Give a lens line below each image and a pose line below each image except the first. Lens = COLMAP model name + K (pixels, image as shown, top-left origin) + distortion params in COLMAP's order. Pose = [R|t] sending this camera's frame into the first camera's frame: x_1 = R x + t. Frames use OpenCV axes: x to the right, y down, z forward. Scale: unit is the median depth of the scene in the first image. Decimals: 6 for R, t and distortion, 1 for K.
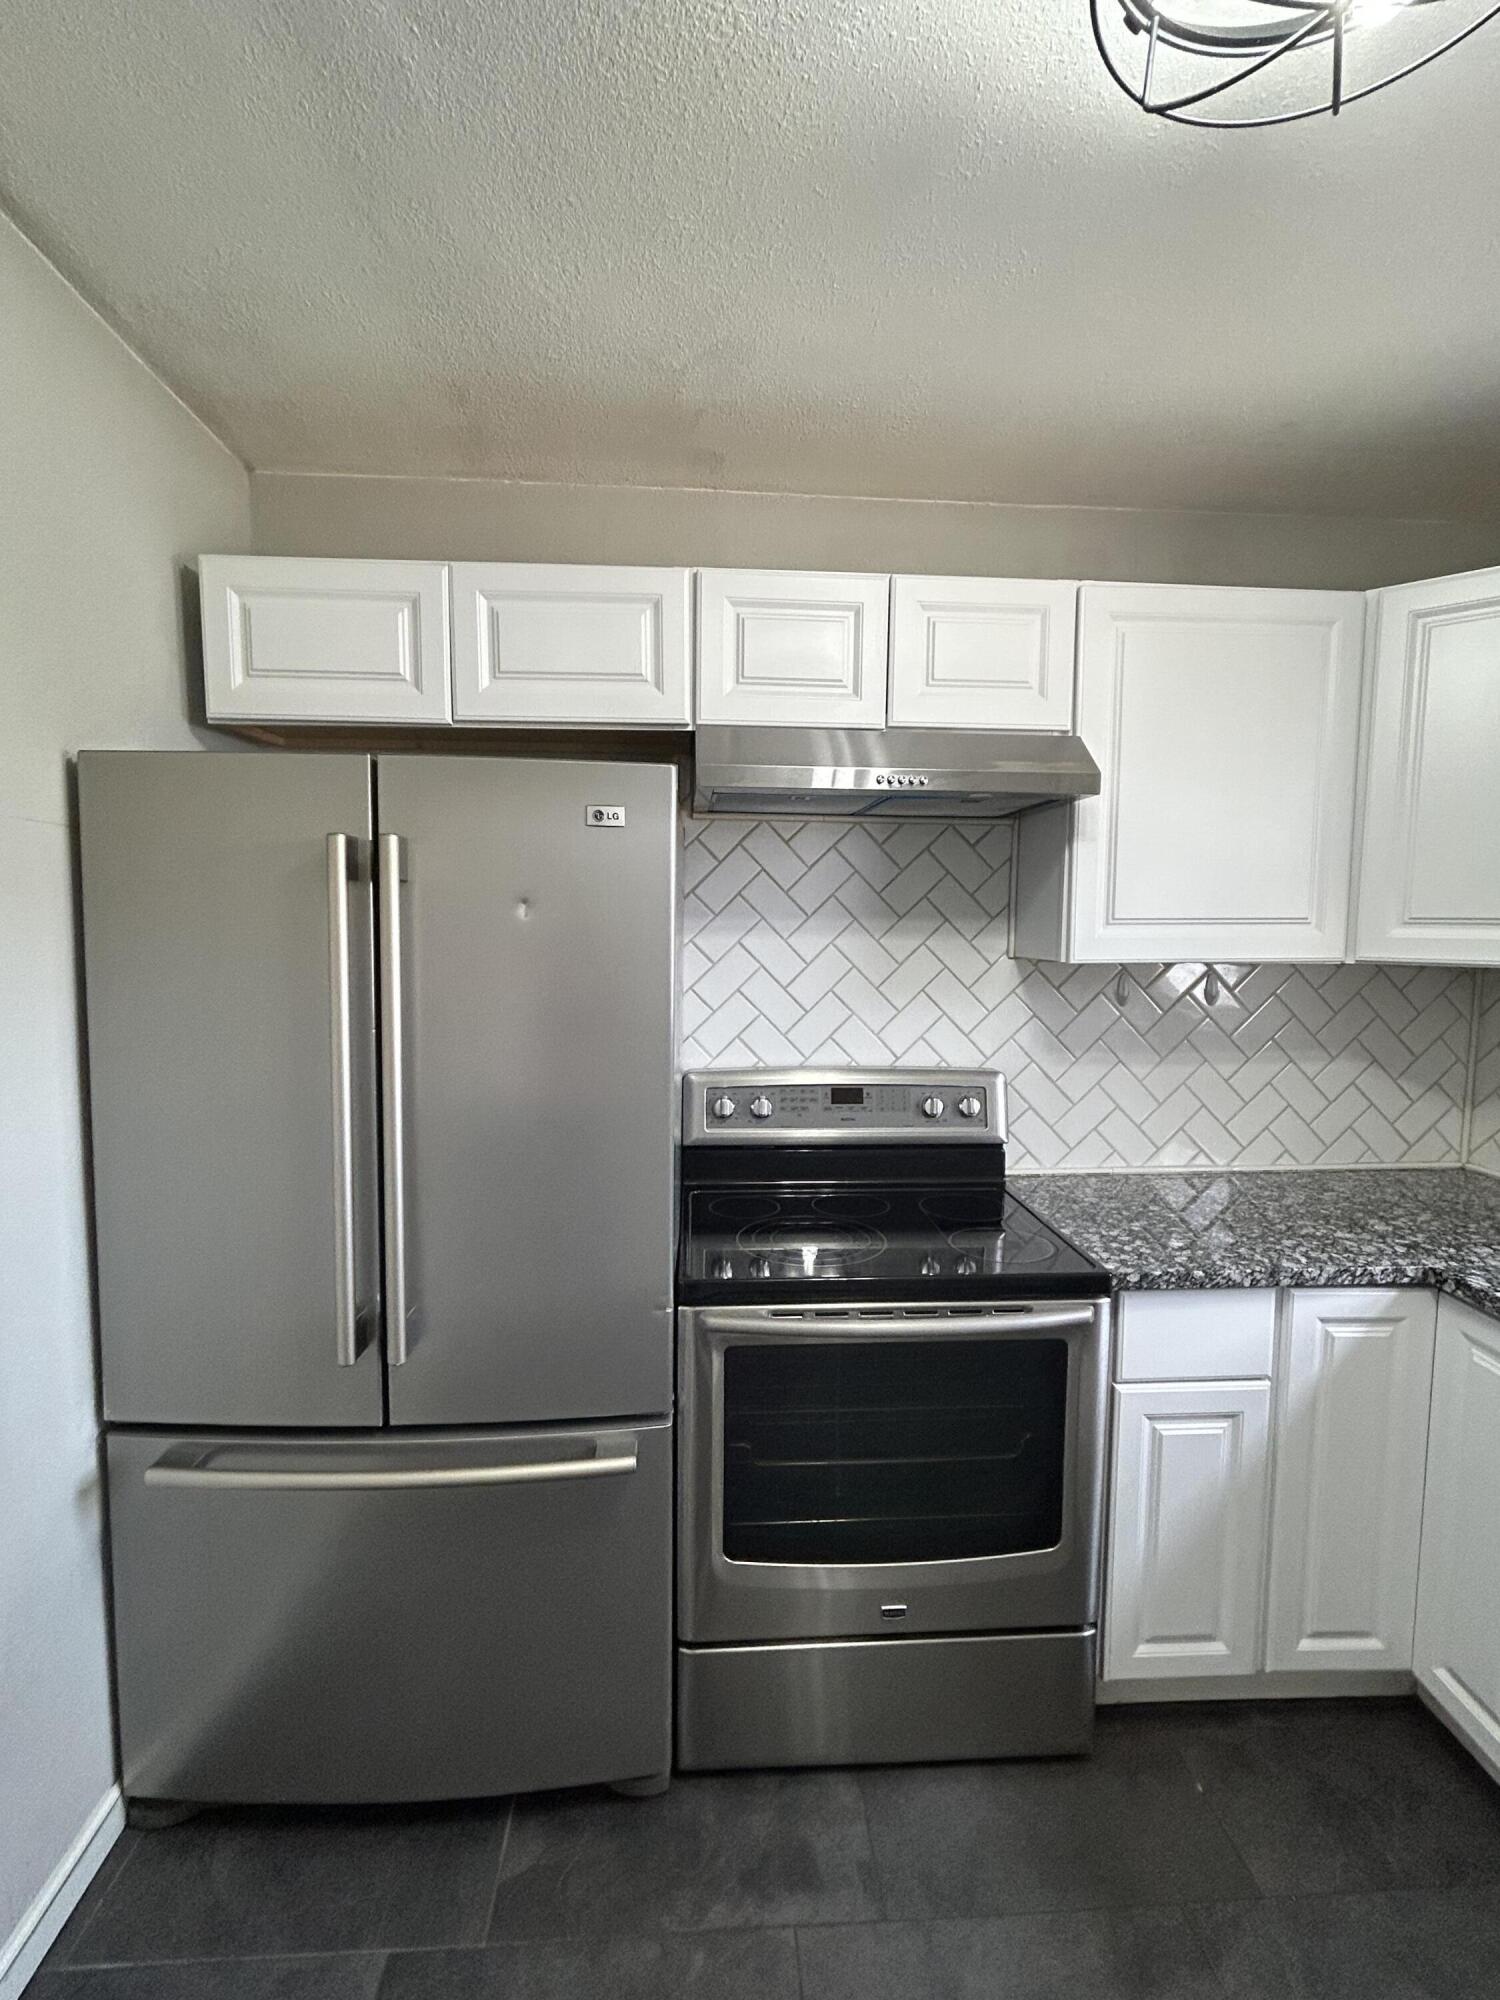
lens RADIAL K [[915.9, 0, 748.8], [0, 915.9, 1005.8], [0, 0, 1]] dist [-0.000424, -0.000871]
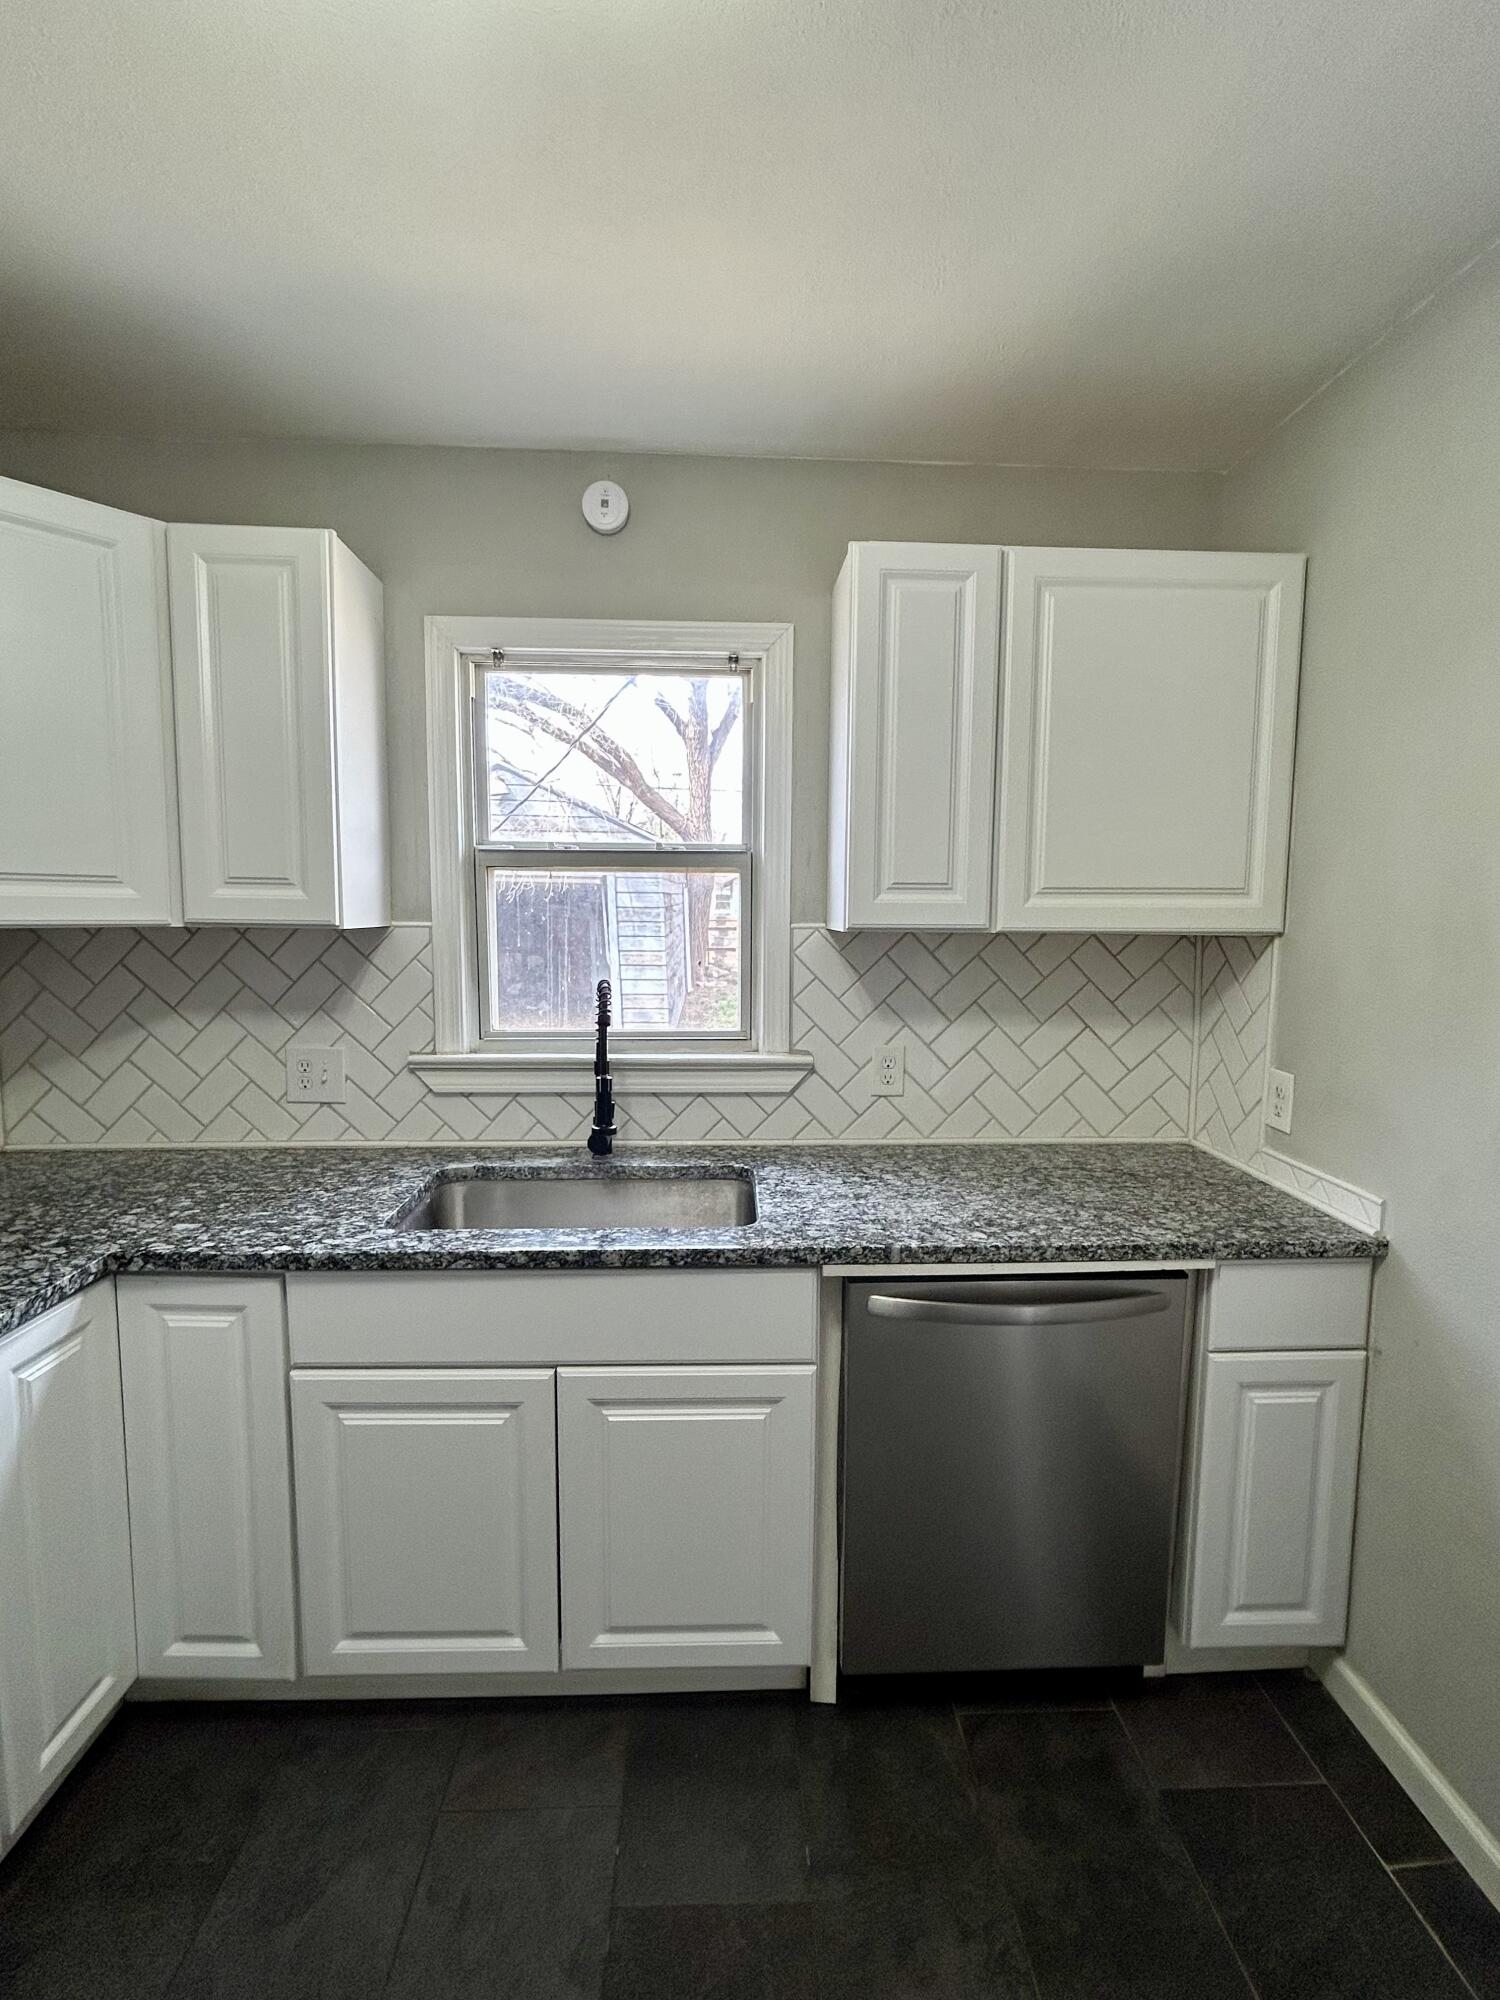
lens RADIAL K [[915.9, 0, 752.2], [0, 915.9, 1002.1], [0, 0, 1]] dist [-0.000424, -0.000871]
pose [[0.012477, -0.109053, 0.993958, -0.133940], [0.060464, 0.992298, 0.108112, -0.025825], [-0.998092, 0.058750, 0.018975, 0.322409]]
